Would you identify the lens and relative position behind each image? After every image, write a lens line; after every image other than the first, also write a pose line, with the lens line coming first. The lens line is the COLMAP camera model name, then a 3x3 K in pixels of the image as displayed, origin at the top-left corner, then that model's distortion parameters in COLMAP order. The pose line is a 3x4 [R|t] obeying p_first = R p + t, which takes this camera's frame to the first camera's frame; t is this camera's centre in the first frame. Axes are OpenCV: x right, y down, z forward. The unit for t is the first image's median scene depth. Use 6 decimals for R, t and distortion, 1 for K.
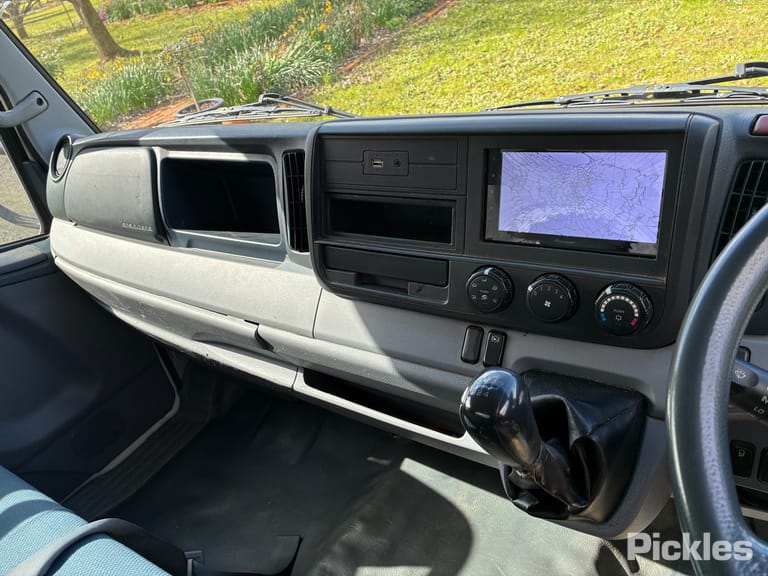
lens RADIAL K [[572.7, 0, 376.9], [0, 572.7, 274.4], [0, 0, 1]] dist [0.038975, -0.079332]
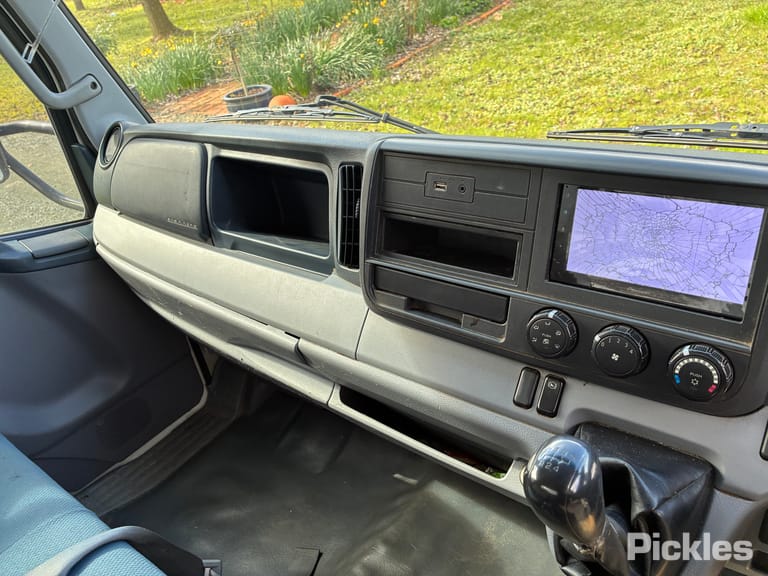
lens RADIAL K [[572.5, 0, 388.2], [0, 572.5, 270.0], [0, 0, 1]] dist [0.042062, -0.084609]
pose [[0.995942, 0.083823, -0.032756, -0.027194], [-0.083730, 0.996480, 0.004216, -0.033389], [0.032994, -0.001456, 0.999454, 0.032100]]
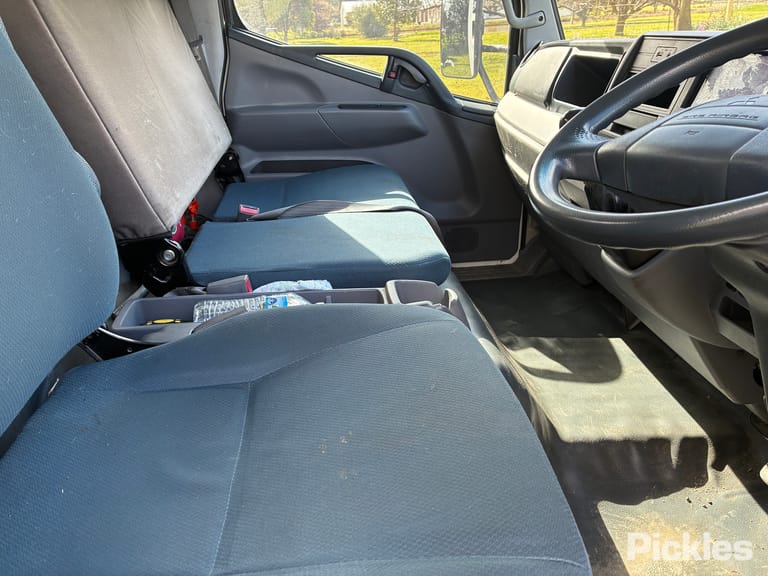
lens RADIAL K [[572.5, 0, 388.2], [0, 572.5, 270.0], [0, 0, 1]] dist [0.042062, -0.084609]
pose [[0.616739, 0.464941, -0.635187, 0.500910], [-0.485103, 0.859979, 0.158469, 0.257423], [0.619926, 0.210397, 0.755926, -0.312256]]
